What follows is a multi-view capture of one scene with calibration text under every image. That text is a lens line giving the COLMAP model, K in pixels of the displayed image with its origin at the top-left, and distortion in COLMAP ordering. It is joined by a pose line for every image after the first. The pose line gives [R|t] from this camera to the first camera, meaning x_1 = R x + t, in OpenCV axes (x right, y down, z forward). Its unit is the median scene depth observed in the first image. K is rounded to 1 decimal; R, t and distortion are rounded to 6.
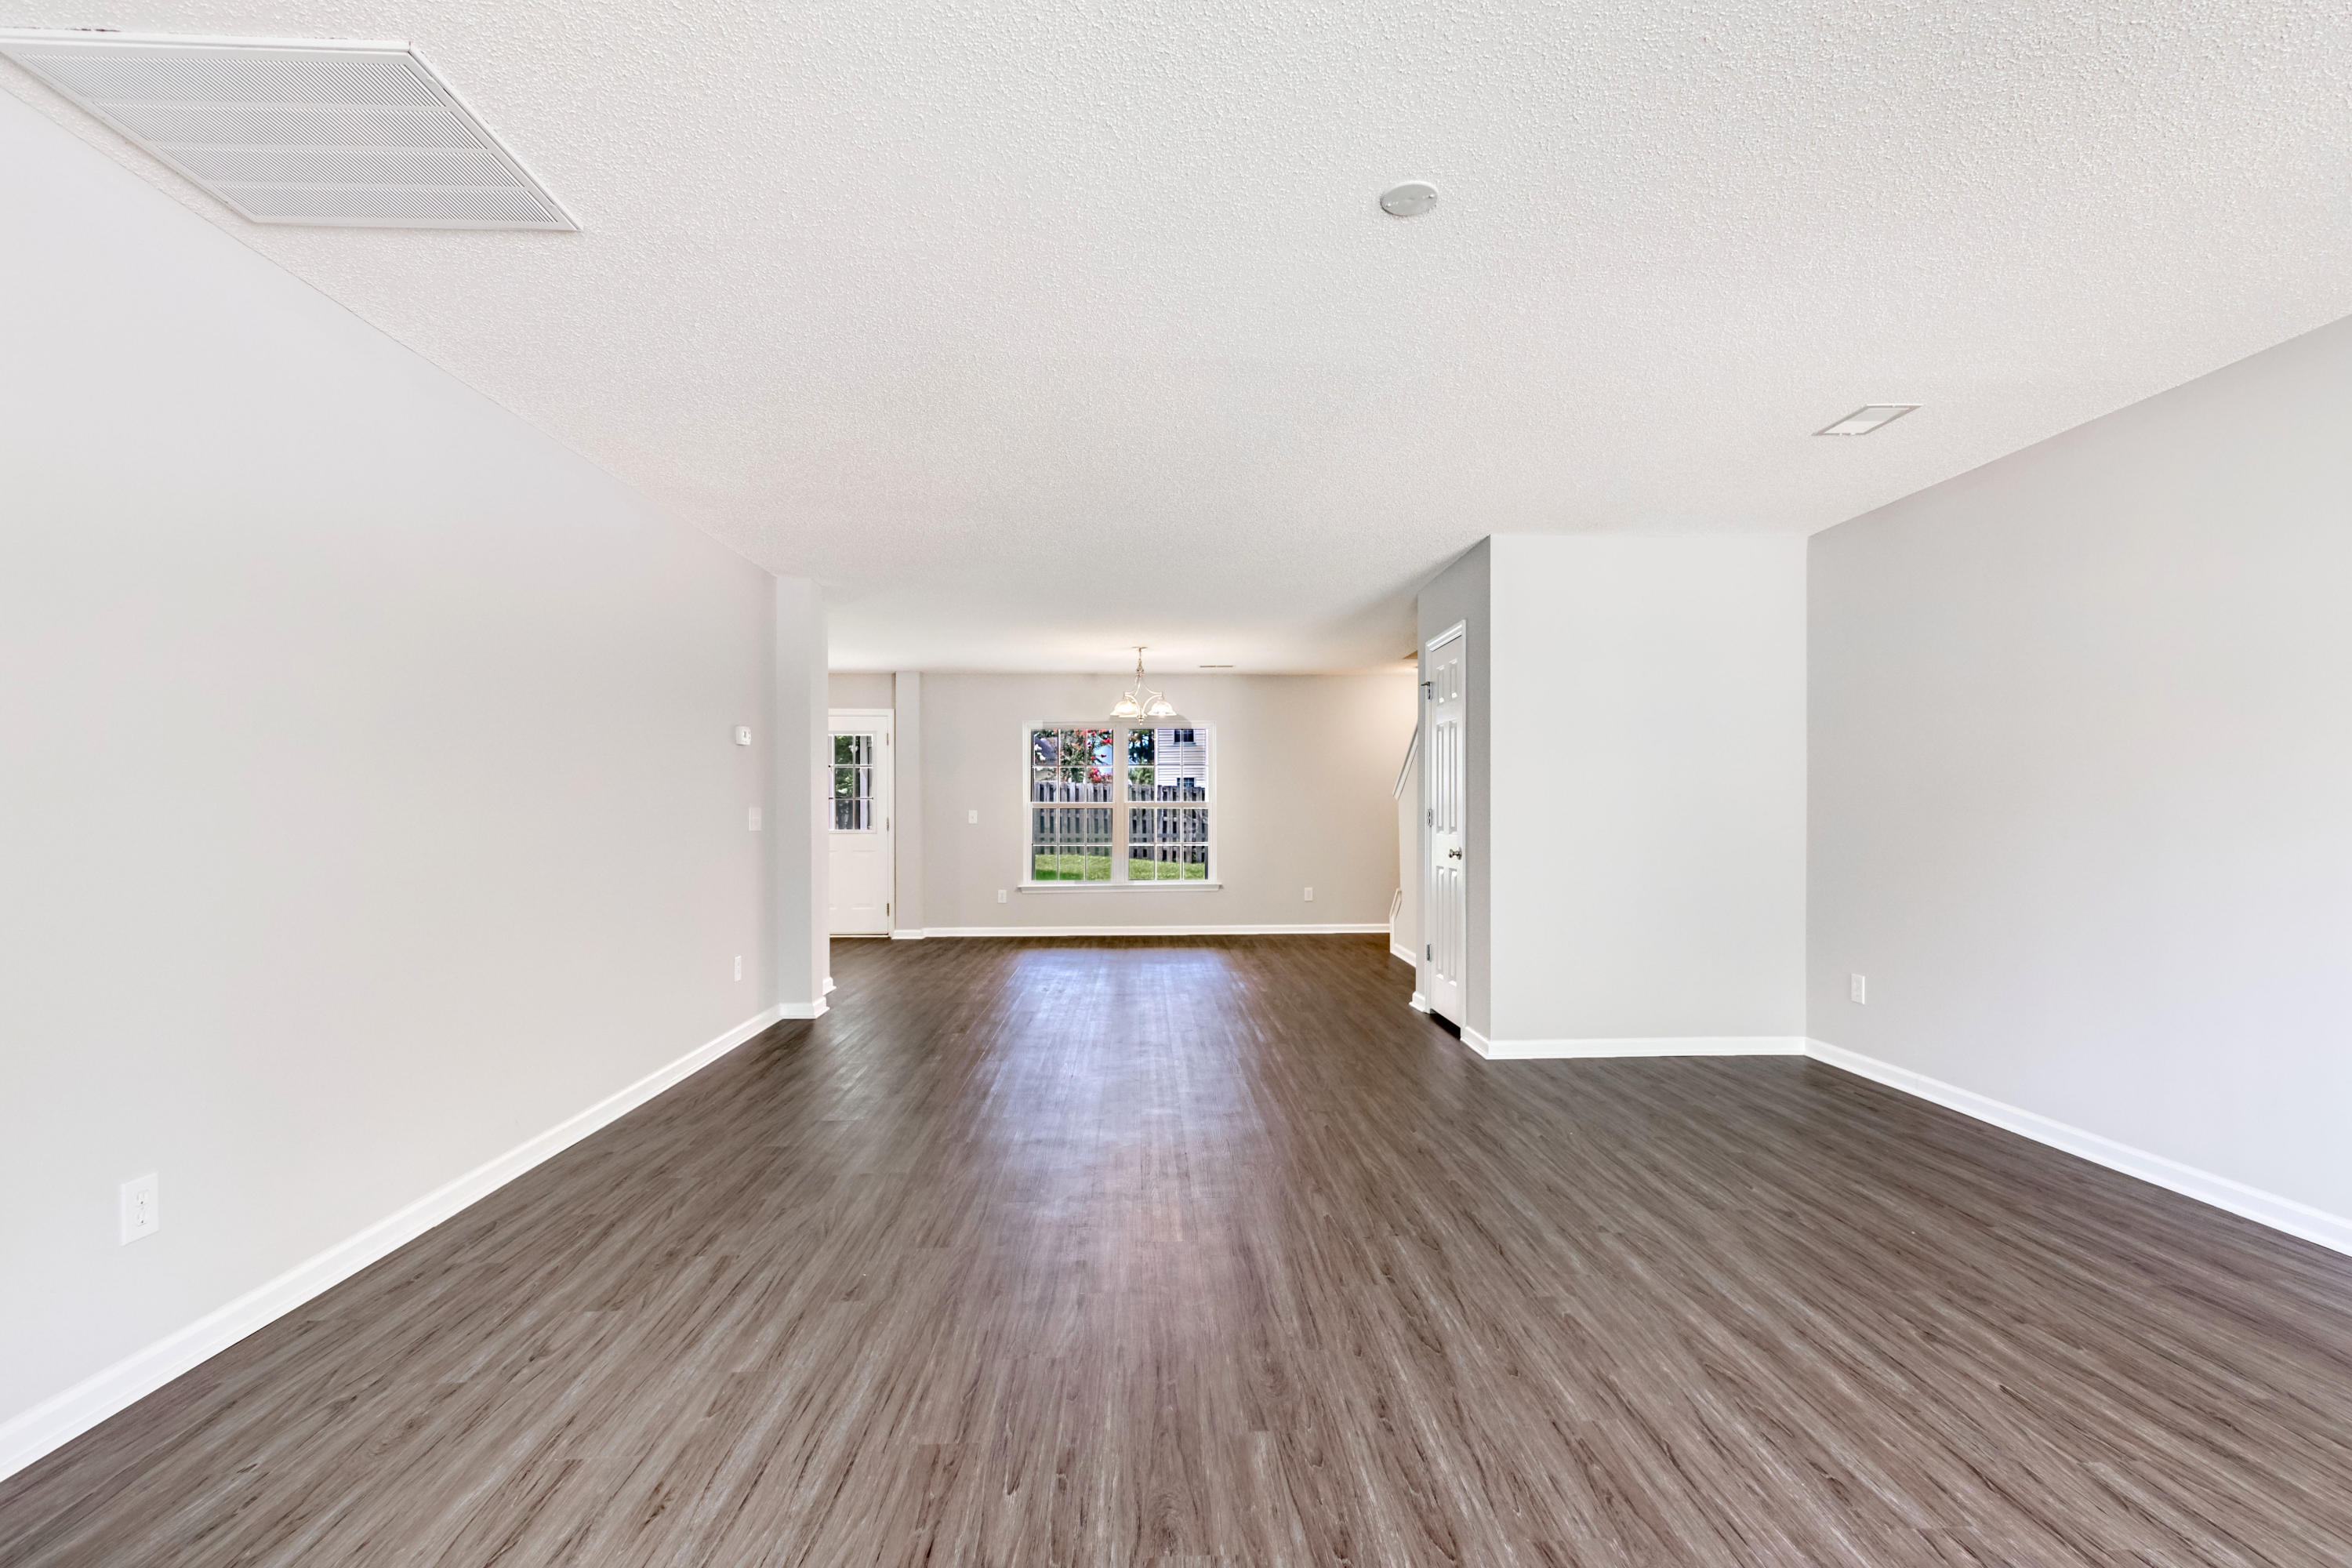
lens RADIAL K [[1086.7, 0, 1171.6], [0, 1086.7, 784.6], [0, 0, 1]] dist [0.005158, 0.000117]
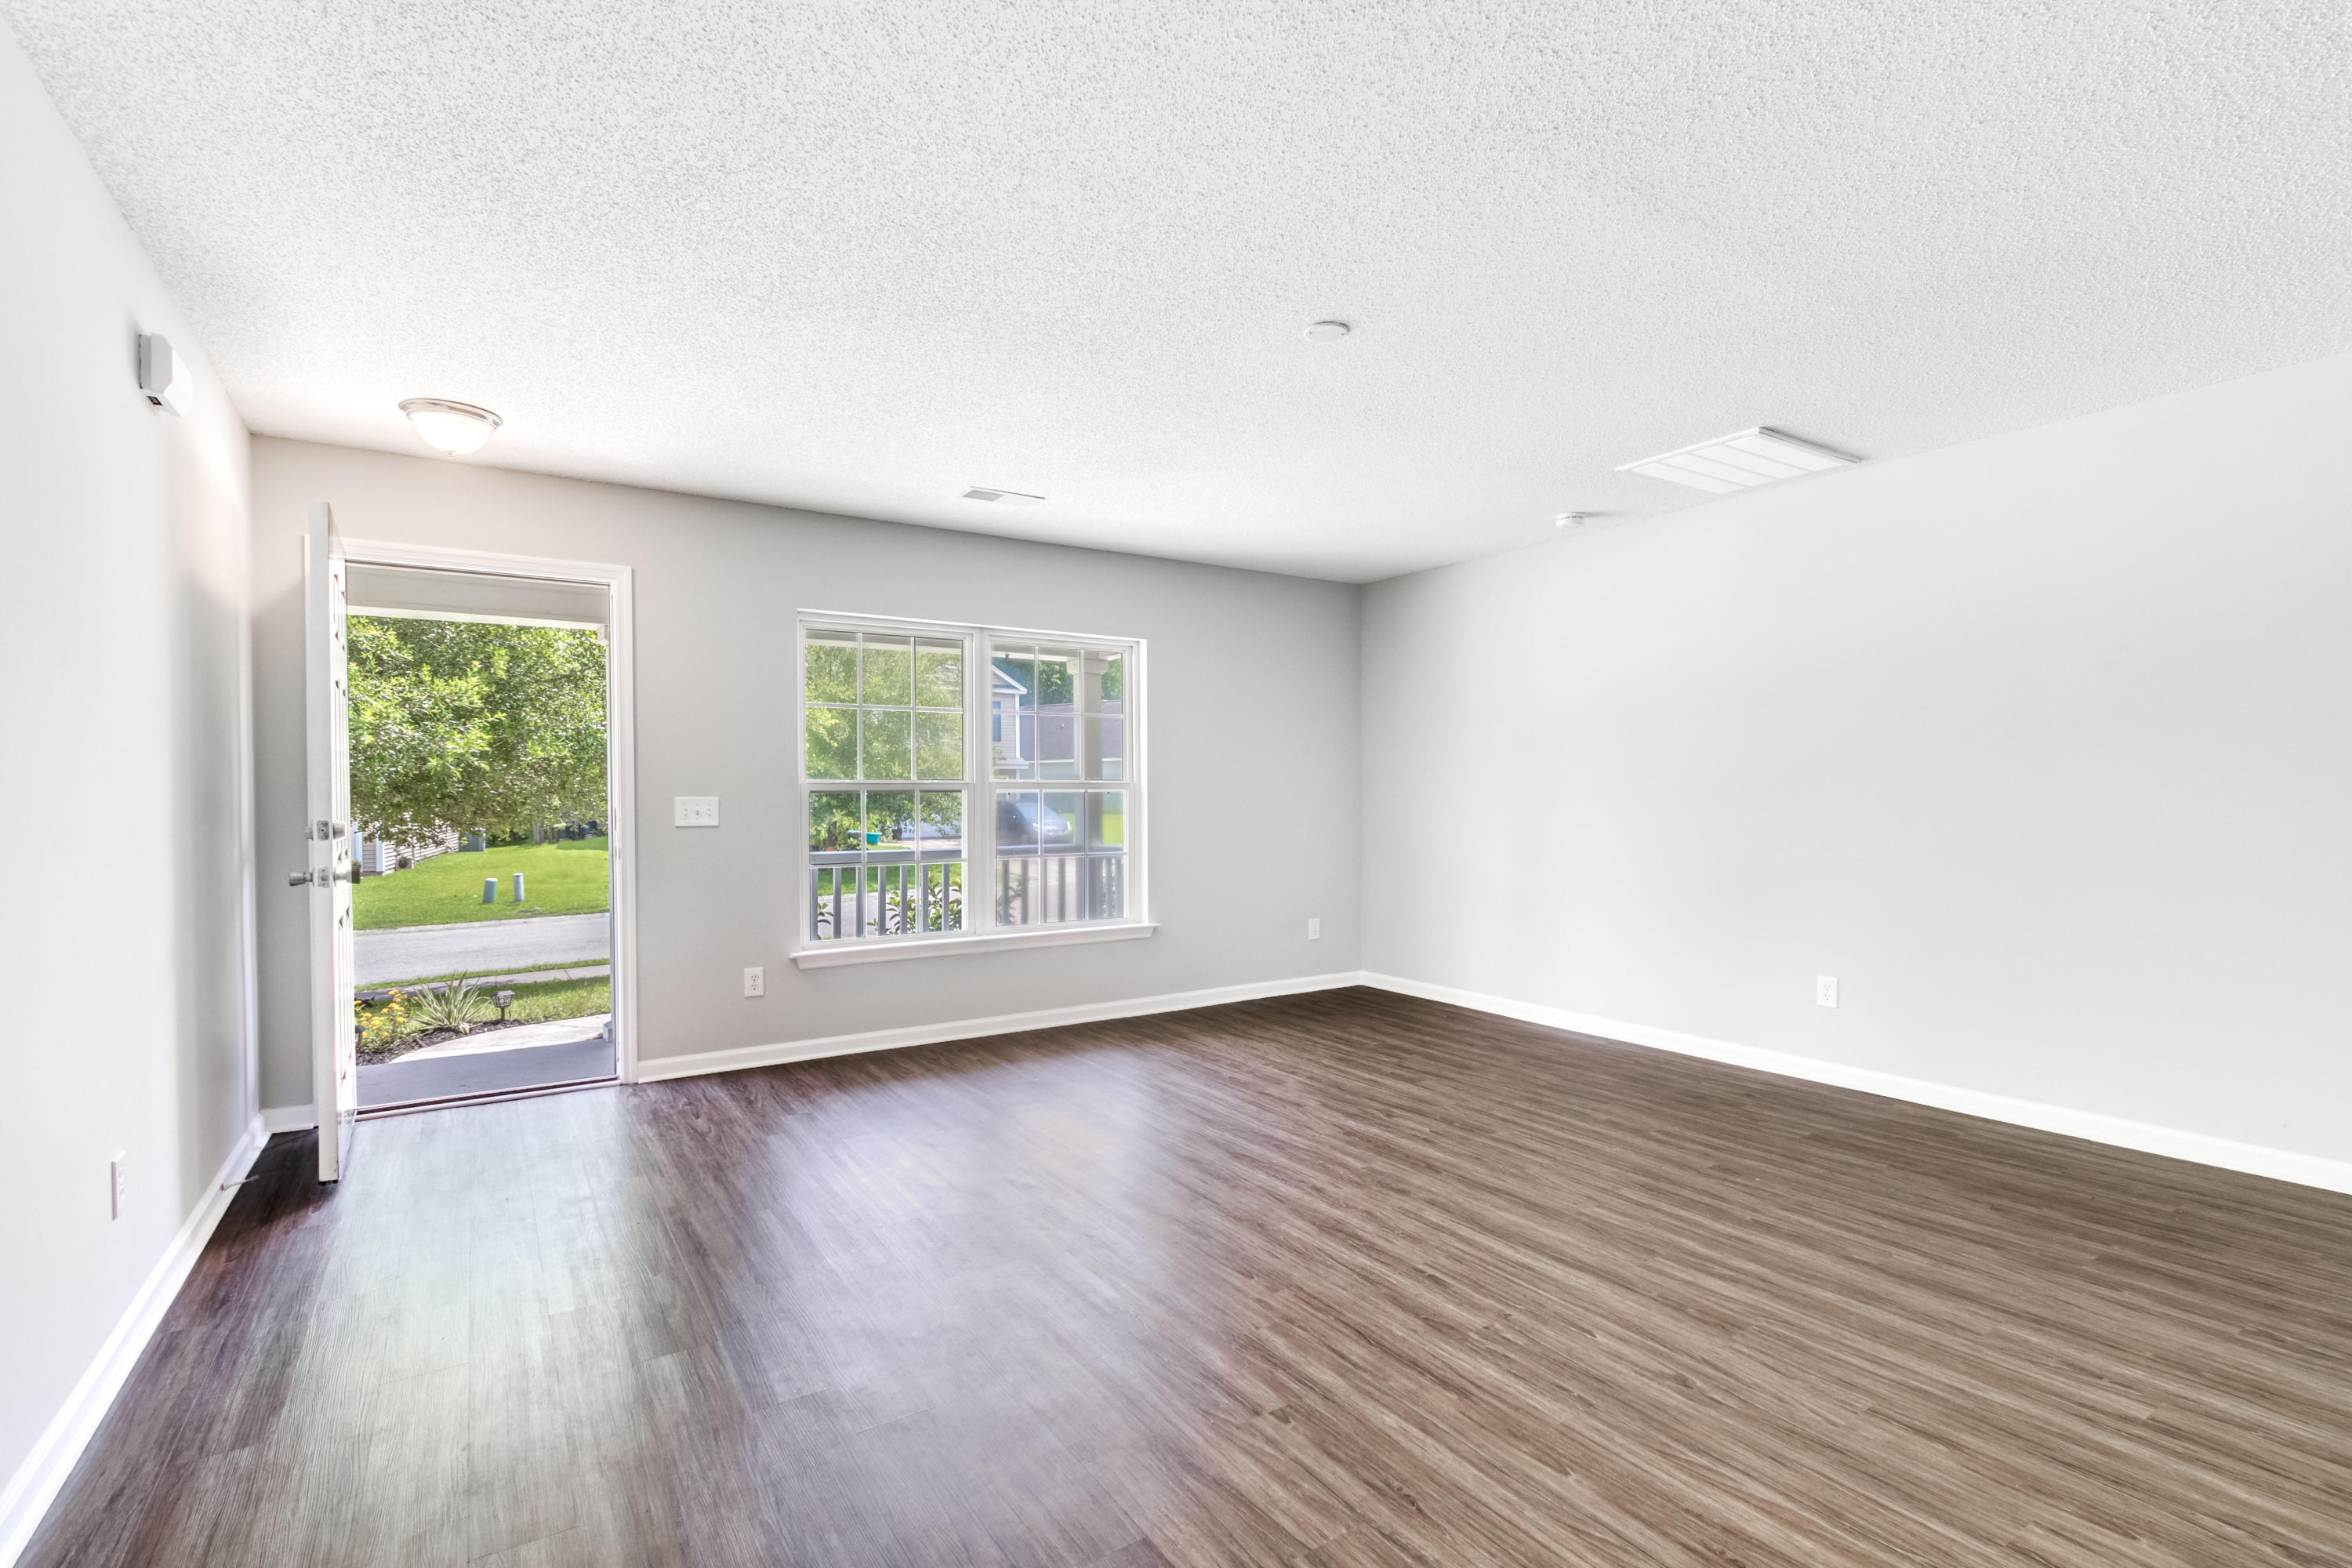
lens RADIAL K [[1086.7, 0, 1183.8], [0, 1086.7, 783.7], [0, 0, 1]] dist [0.005158, 0.000117]
pose [[-0.855970, 0.000211, -0.517025, 0.939195], [0.016630, 0.999494, -0.027124, 0.042381], [0.516758, -0.031815, -0.855540, 1.838397]]
